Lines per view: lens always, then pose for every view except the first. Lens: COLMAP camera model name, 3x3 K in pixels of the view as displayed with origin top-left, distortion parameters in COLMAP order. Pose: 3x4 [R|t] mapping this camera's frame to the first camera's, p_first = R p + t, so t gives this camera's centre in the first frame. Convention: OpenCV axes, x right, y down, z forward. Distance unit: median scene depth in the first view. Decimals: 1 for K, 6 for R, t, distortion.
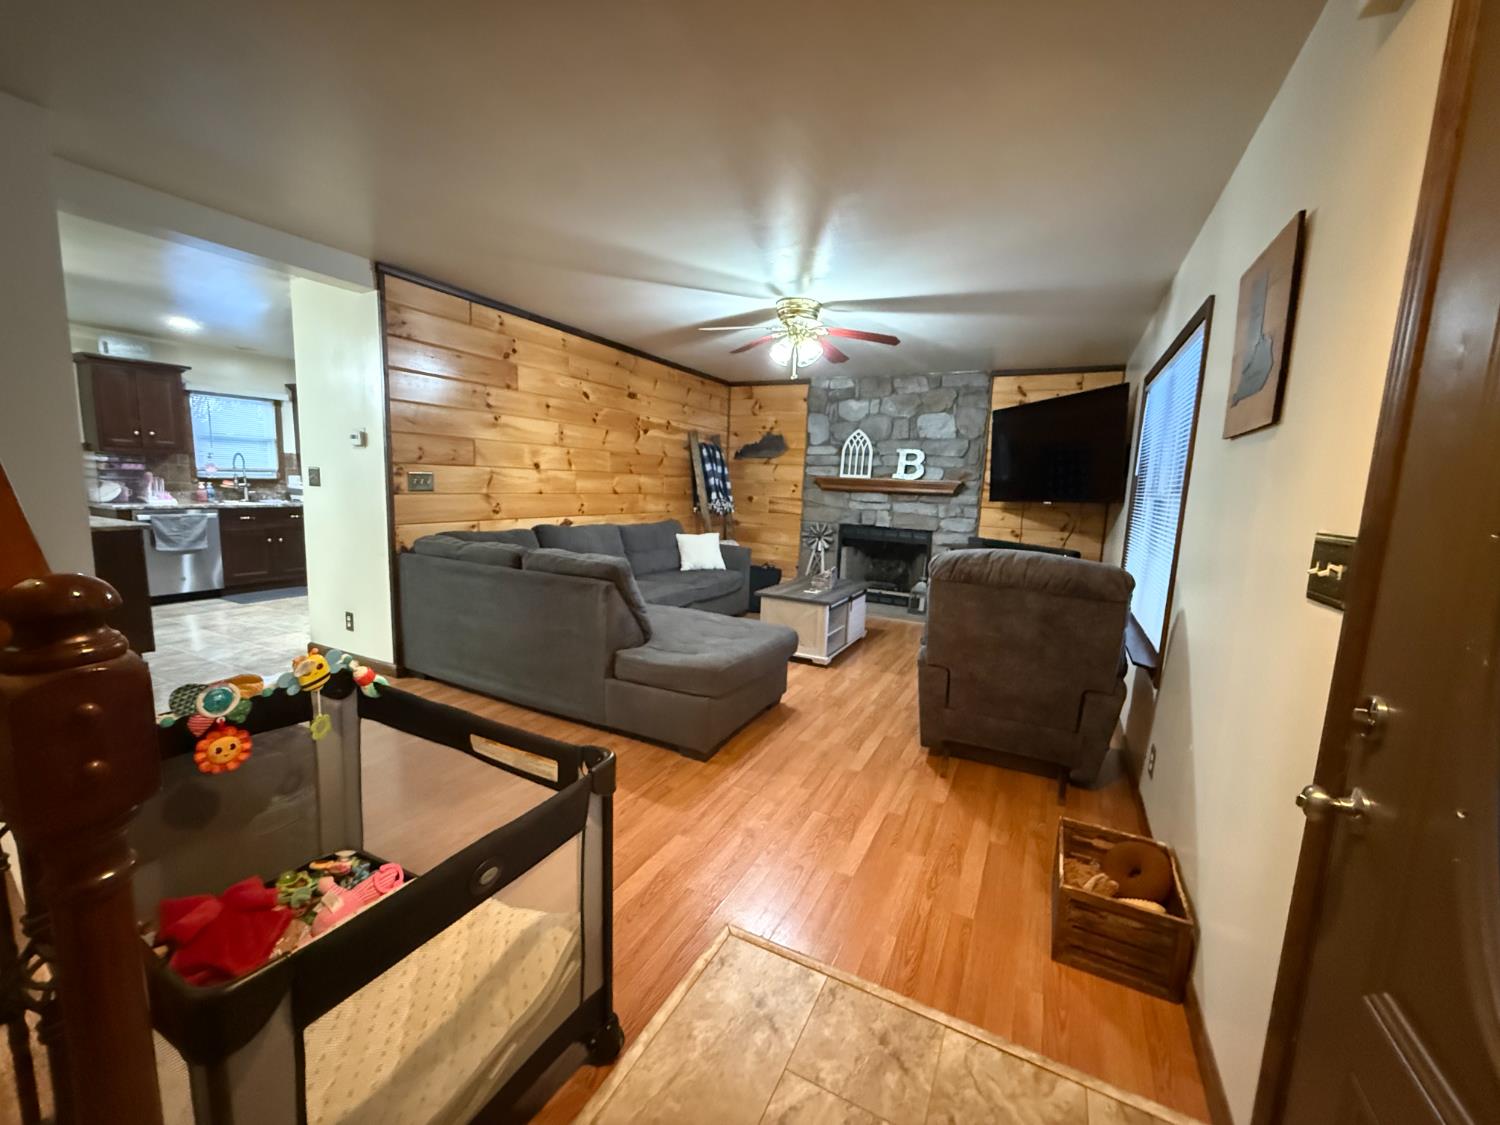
lens RADIAL K [[601.0, 0, 748.5], [0, 601.0, 561.8], [0, 0, 1]] dist [-0.003770, 0.001779]
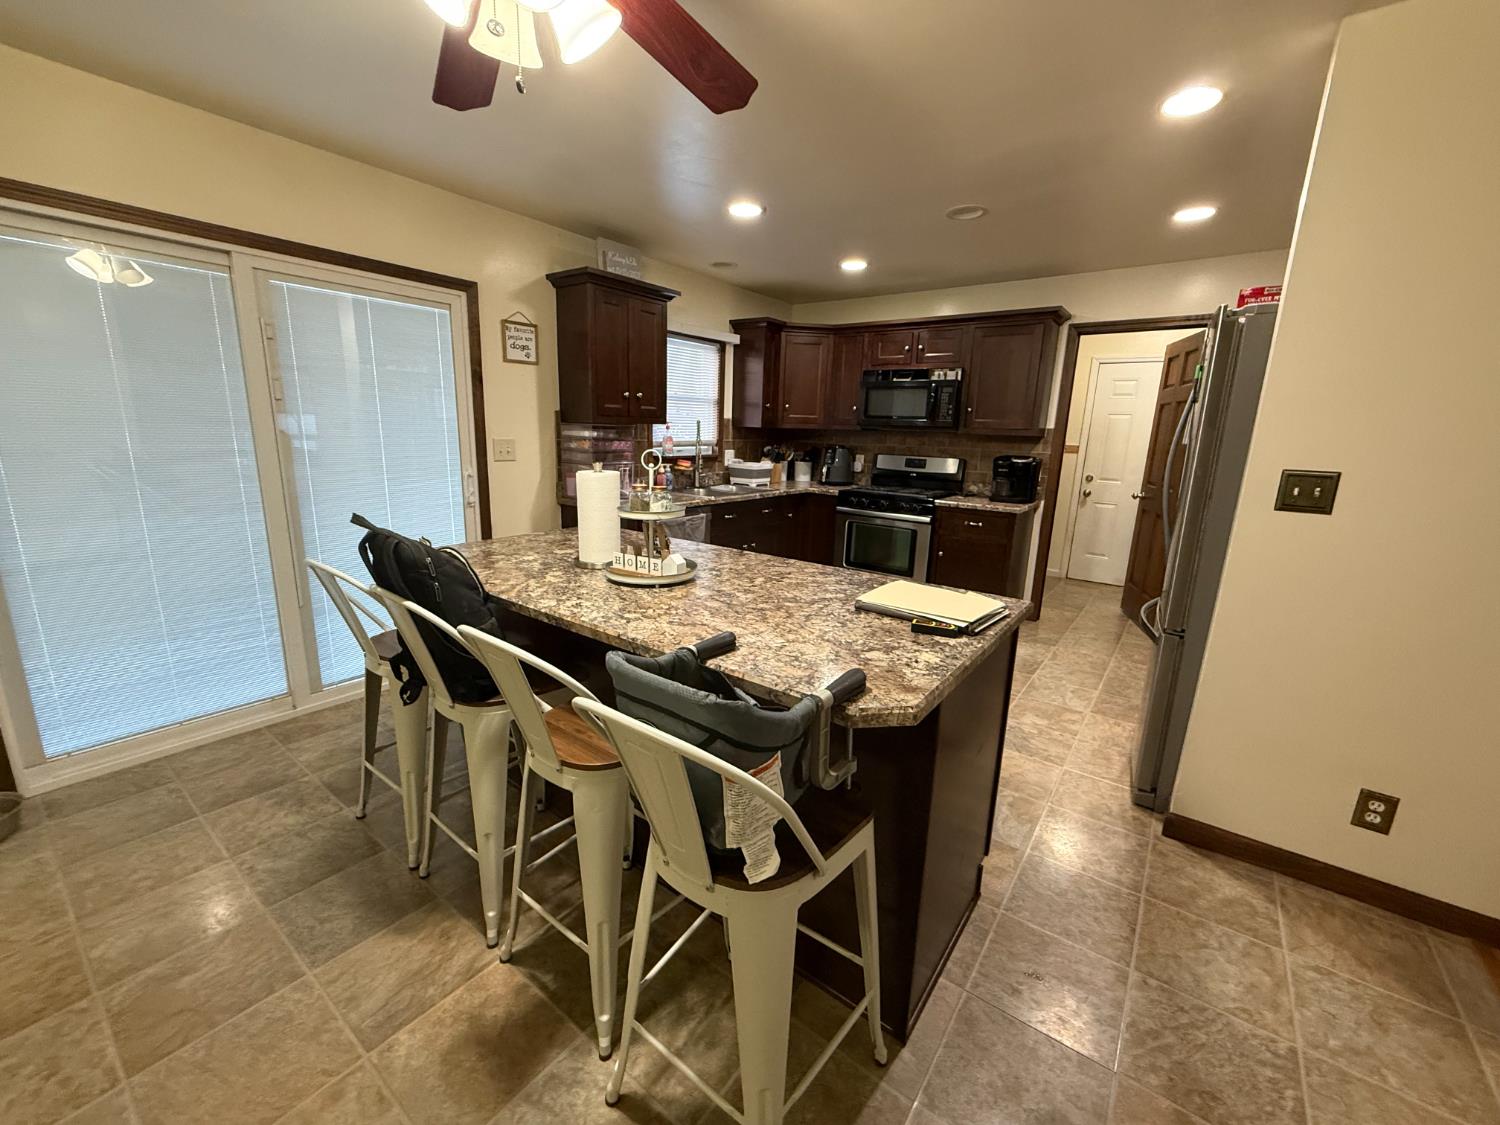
lens RADIAL K [[601.0, 0, 748.0], [0, 601.0, 562.7], [0, 0, 1]] dist [-0.003770, 0.001779]
pose [[0.985902, 0.031294, -0.164369, -0.736139], [-0.017773, 0.996383, 0.083093, -0.082358], [0.166375, -0.079001, 0.982893, 0.335812]]
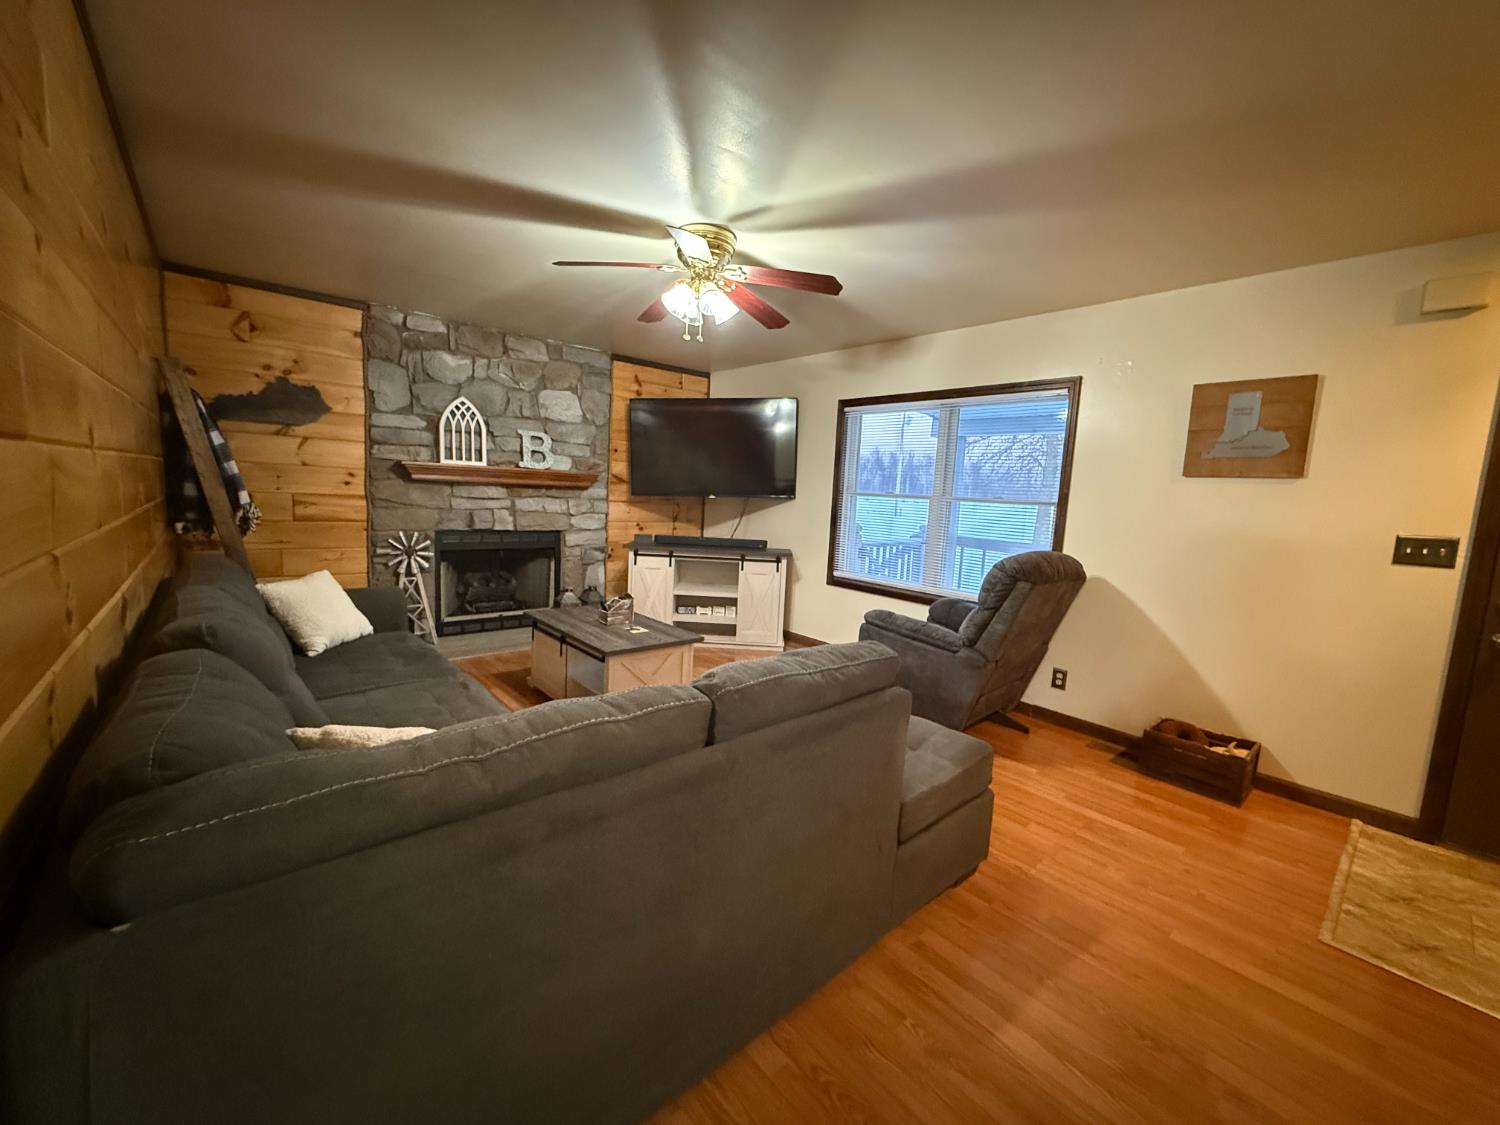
lens RADIAL K [[601.0, 0, 744.8], [0, 601.0, 560.3], [0, 0, 1]] dist [-0.003770, 0.001779]
pose [[0.373465, -0.130037, 0.918485, -0.412350], [0.088574, 0.990601, 0.104232, -0.081574], [-0.923406, 0.042427, 0.381473, 0.479264]]
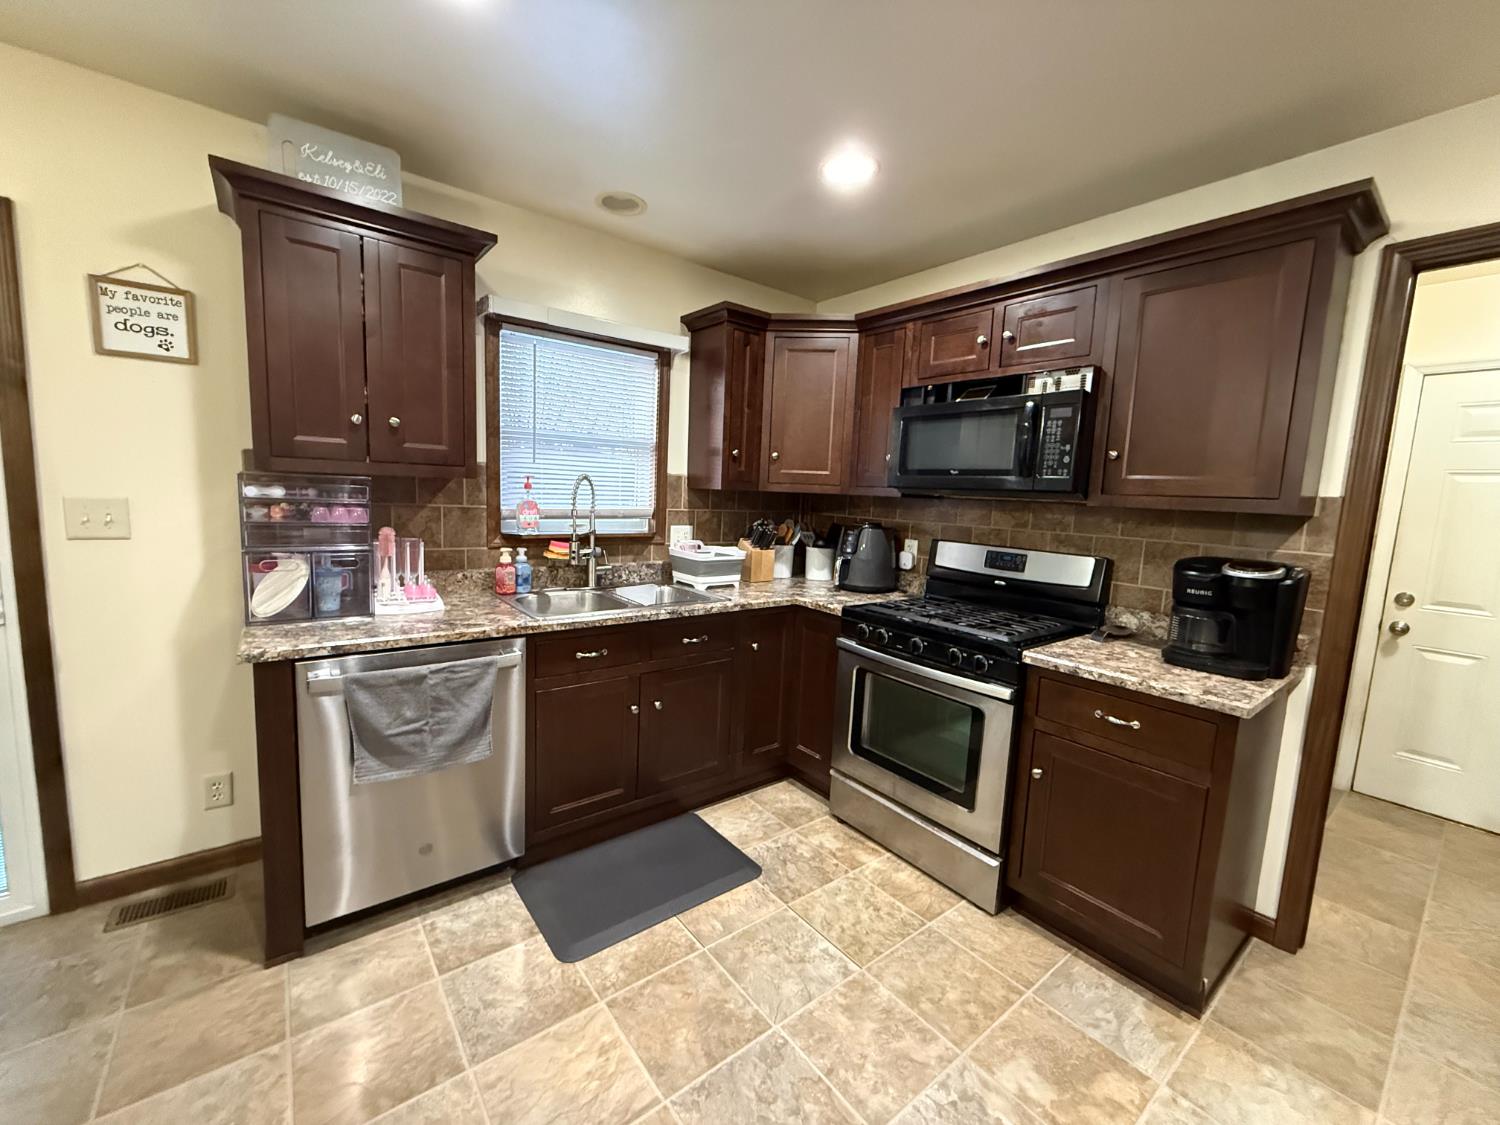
lens RADIAL K [[601.0, 0, 748.5], [0, 601.0, 563.5], [0, 0, 1]] dist [-0.003770, 0.001779]
pose [[0.909836, 0.053574, -0.411495, -0.636624], [-0.066827, 0.997604, -0.017877, -0.133871], [0.409551, 0.043764, 0.911237, 0.745230]]
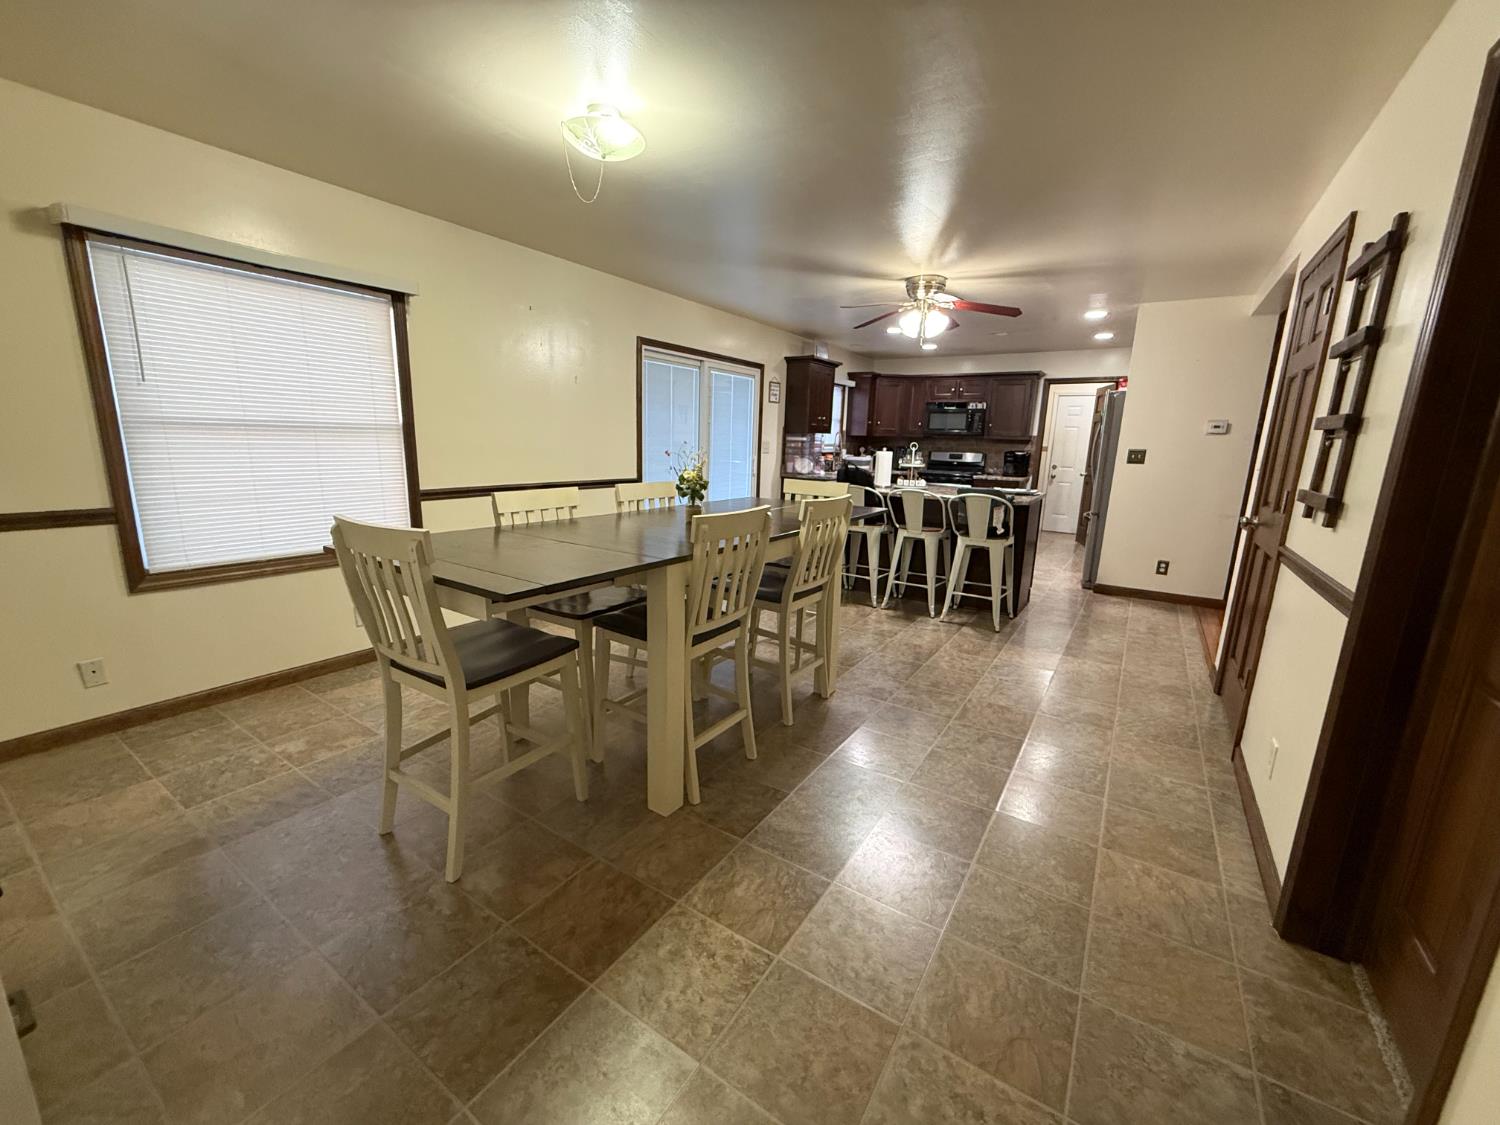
lens RADIAL K [[601.0, 0, 747.2], [0, 601.0, 561.9], [0, 0, 1]] dist [-0.003770, 0.001779]
pose [[0.993958, 0.014130, -0.108852, -0.982945], [-0.007011, 0.997828, 0.065501, 0.004620], [0.109541, -0.064342, 0.991898, -0.275333]]
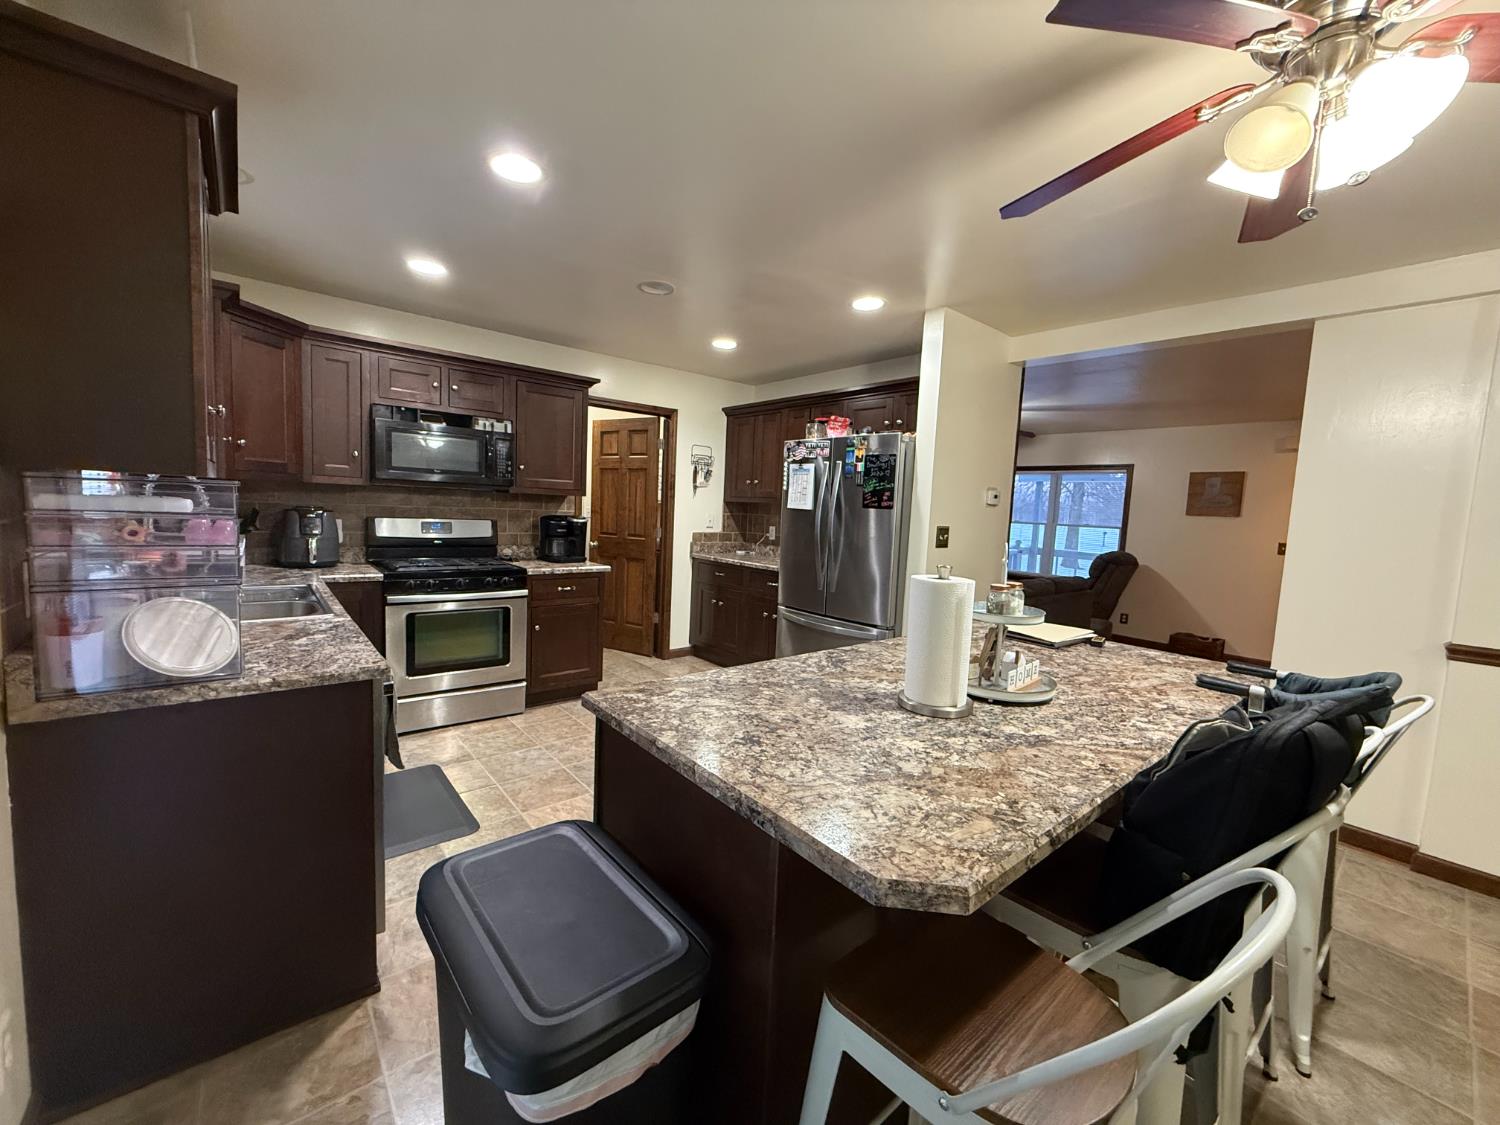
lens RADIAL K [[601.0, 0, 745.3], [0, 601.0, 562.2], [0, 0, 1]] dist [-0.003770, 0.001779]
pose [[0.388909, -0.103780, 0.915412, -1.133396], [0.090108, 0.993156, 0.074312, -0.136305], [-0.916859, 0.053585, 0.395599, 0.638174]]
